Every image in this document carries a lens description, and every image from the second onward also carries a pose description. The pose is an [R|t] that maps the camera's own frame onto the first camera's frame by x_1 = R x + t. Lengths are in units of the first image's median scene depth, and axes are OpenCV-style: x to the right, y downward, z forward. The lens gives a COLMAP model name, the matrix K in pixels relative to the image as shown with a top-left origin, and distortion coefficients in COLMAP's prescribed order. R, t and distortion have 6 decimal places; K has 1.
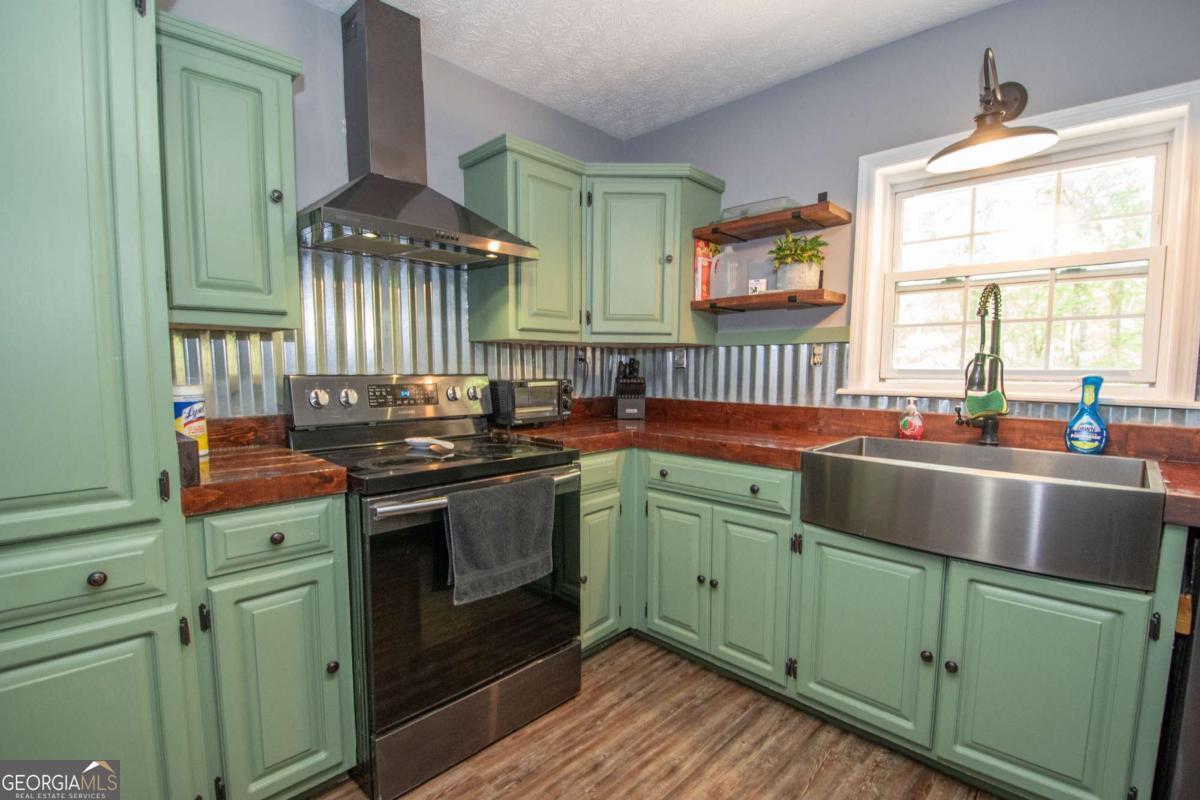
lens RADIAL K [[543.8, 0, 601.5], [0, 543.8, 417.7], [0, 0, 1]] dist [0.011037, -0.023427]
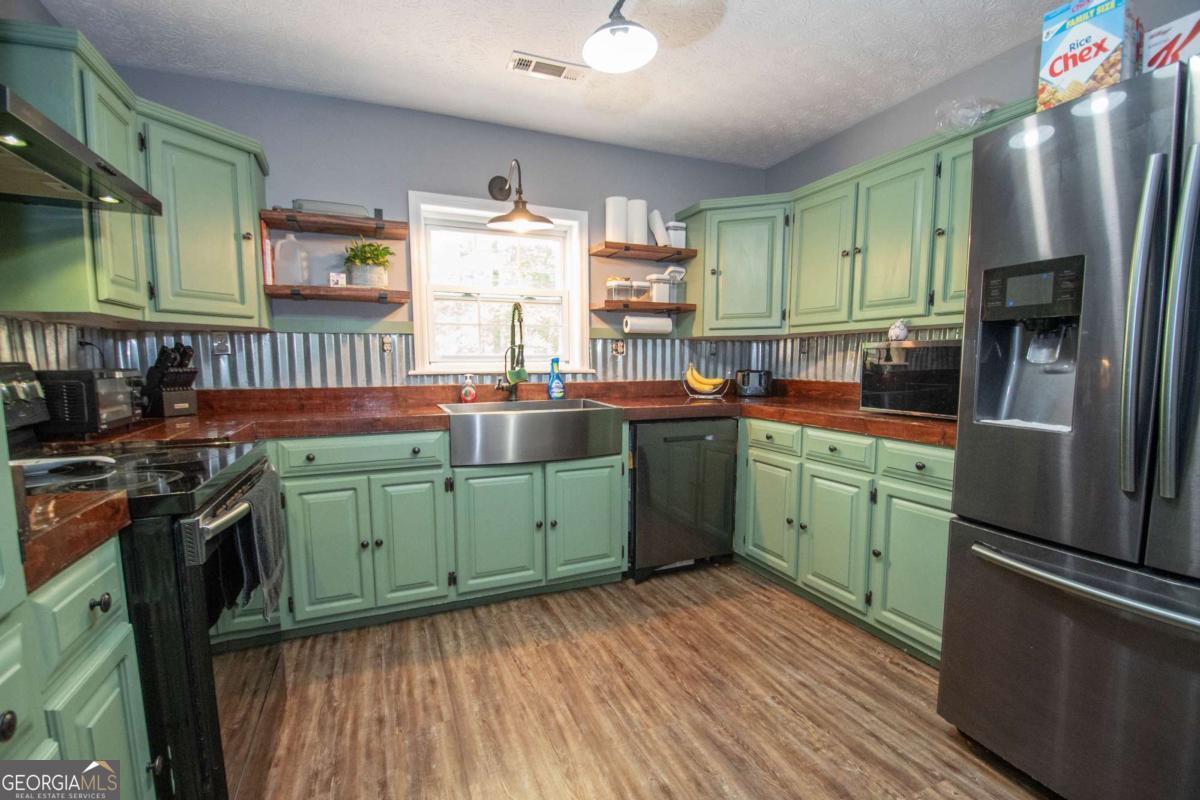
lens RADIAL K [[543.8, 0, 601.5], [0, 543.8, 417.7], [0, 0, 1]] dist [0.011037, -0.023427]
pose [[0.375739, -0.103040, 0.920979, -0.619879], [0.089439, 0.993192, 0.074631, 0.001293], [-0.922400, 0.054330, 0.382397, 0.116516]]
